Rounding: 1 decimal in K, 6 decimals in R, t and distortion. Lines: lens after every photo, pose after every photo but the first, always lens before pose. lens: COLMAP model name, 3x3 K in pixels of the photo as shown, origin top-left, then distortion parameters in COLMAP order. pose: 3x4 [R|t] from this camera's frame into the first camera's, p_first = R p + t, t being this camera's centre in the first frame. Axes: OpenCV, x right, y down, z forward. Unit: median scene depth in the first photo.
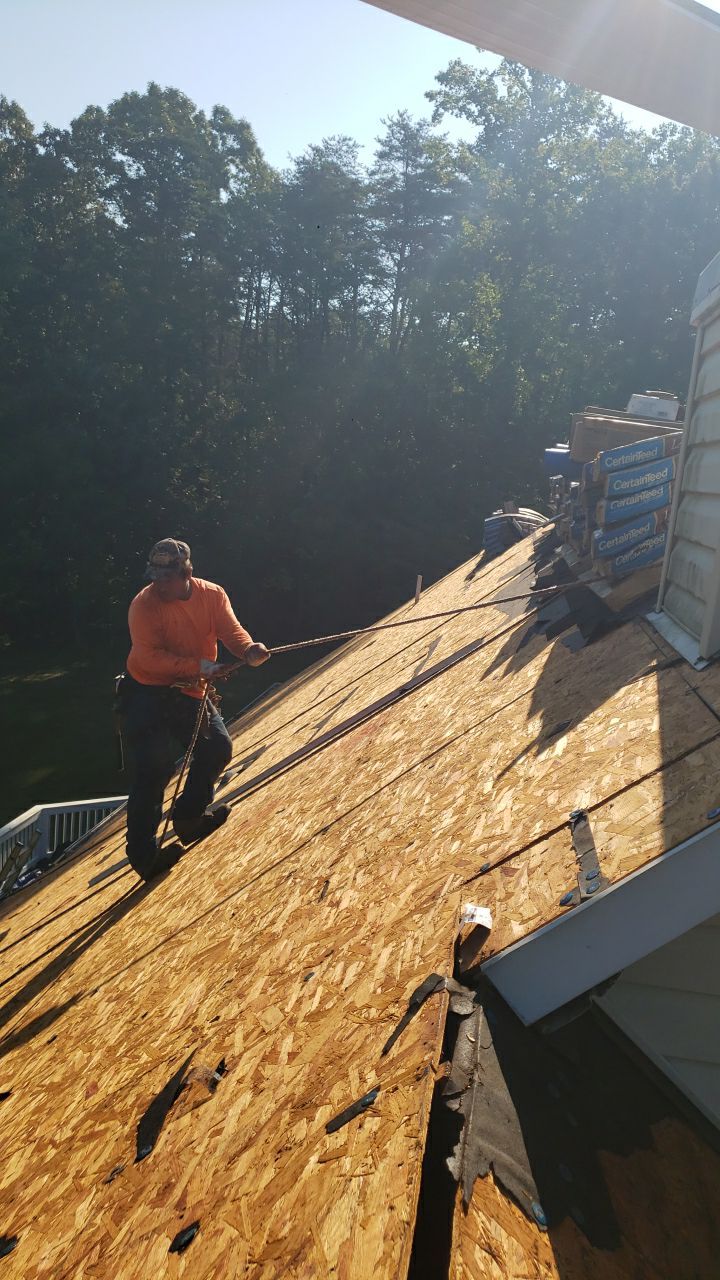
lens RADIAL K [[995.4, 0, 391.7], [0, 995.4, 646.0], [0, 0, 1]] dist [-0.000094, 0.047205]
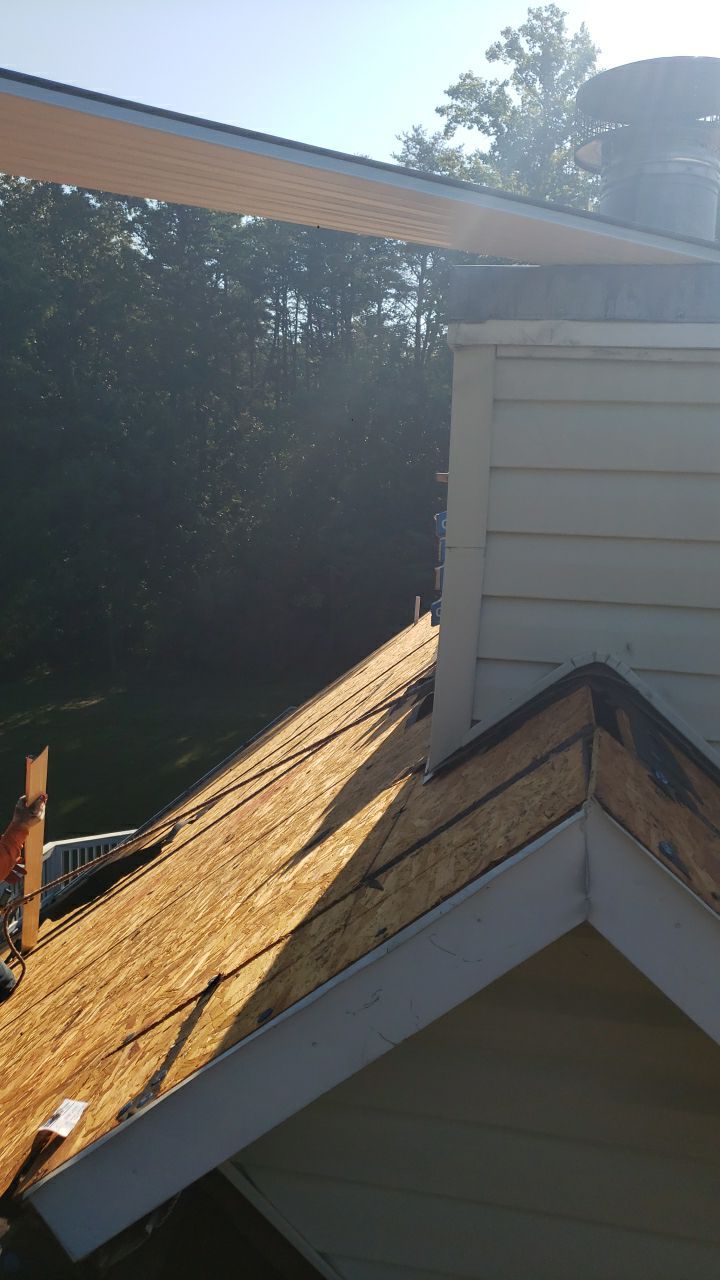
lens RADIAL K [[991.3, 0, 381.0], [0, 991.3, 638.4], [0, 0, 1]] dist [0.050547, -0.054996]
pose [[0.998019, -0.043608, -0.045340, 0.227818], [0.042676, 0.998861, -0.021324, -0.068162], [0.046218, 0.019347, 0.998744, 0.052637]]
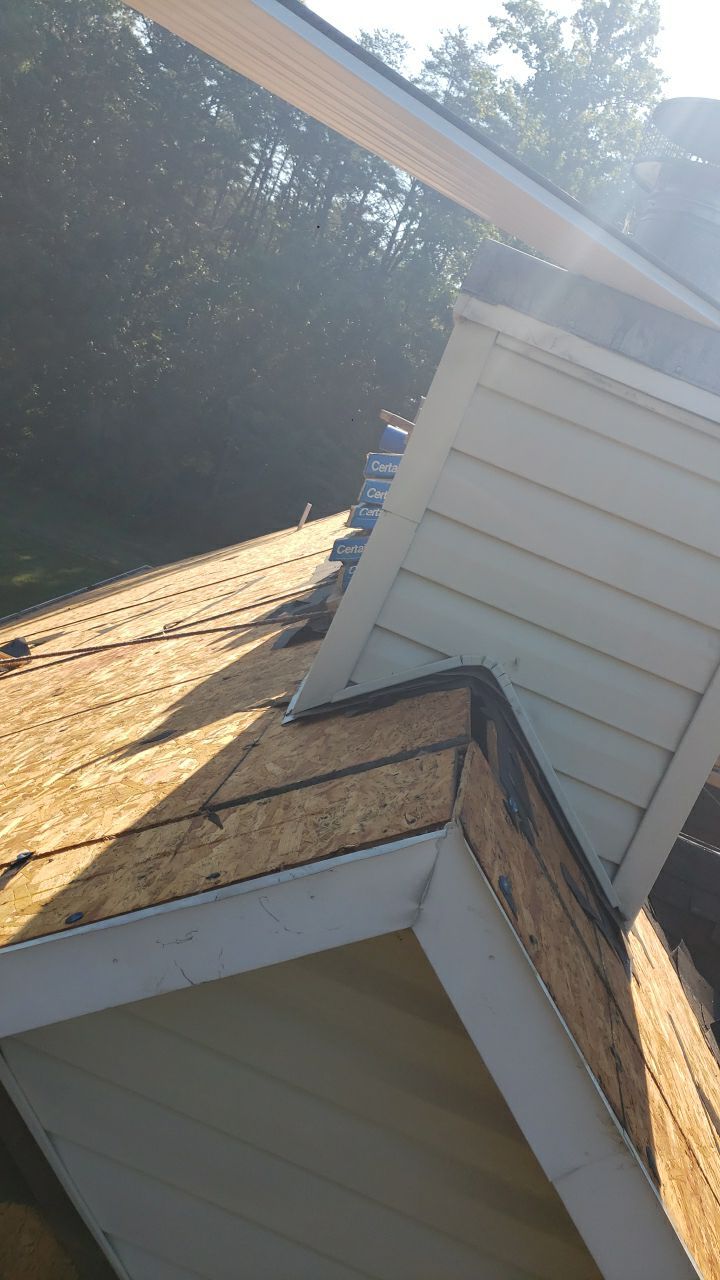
lens RADIAL K [[993.9, 0, 360.0], [0, 993.9, 640.0], [0, 0, 1]] dist [0.030012, -0.005488]
pose [[0.956097, 0.280110, 0.086118, 0.199169], [-0.285475, 0.956642, 0.057796, -0.091123], [-0.066195, -0.079844, 0.994607, 0.056565]]
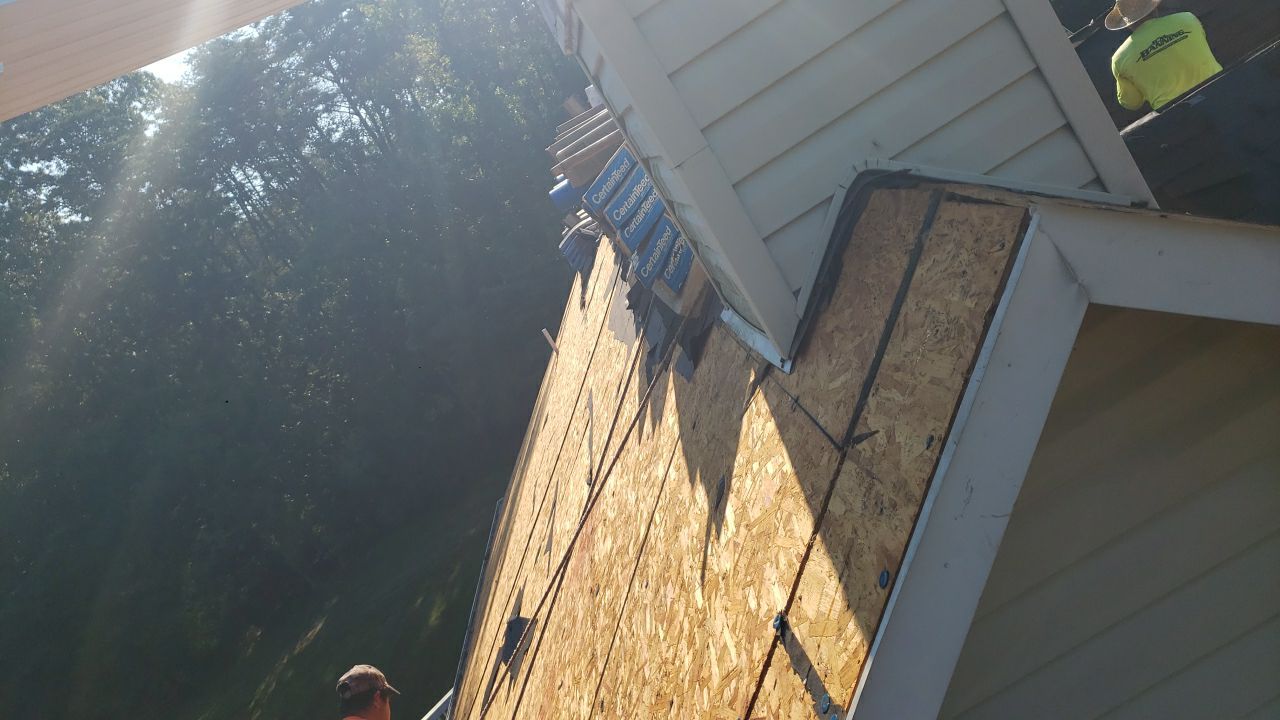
lens RADIAL K [[982.6, 0, 629.4], [0, 982.6, 356.1], [0, 0, 1]] dist [0.148692, -0.325486]
pose [[0.777691, -0.625226, 0.065495, 0.099675], [0.625819, 0.779850, 0.013581, -0.070759], [-0.059568, 0.030427, 0.997760, 0.047165]]
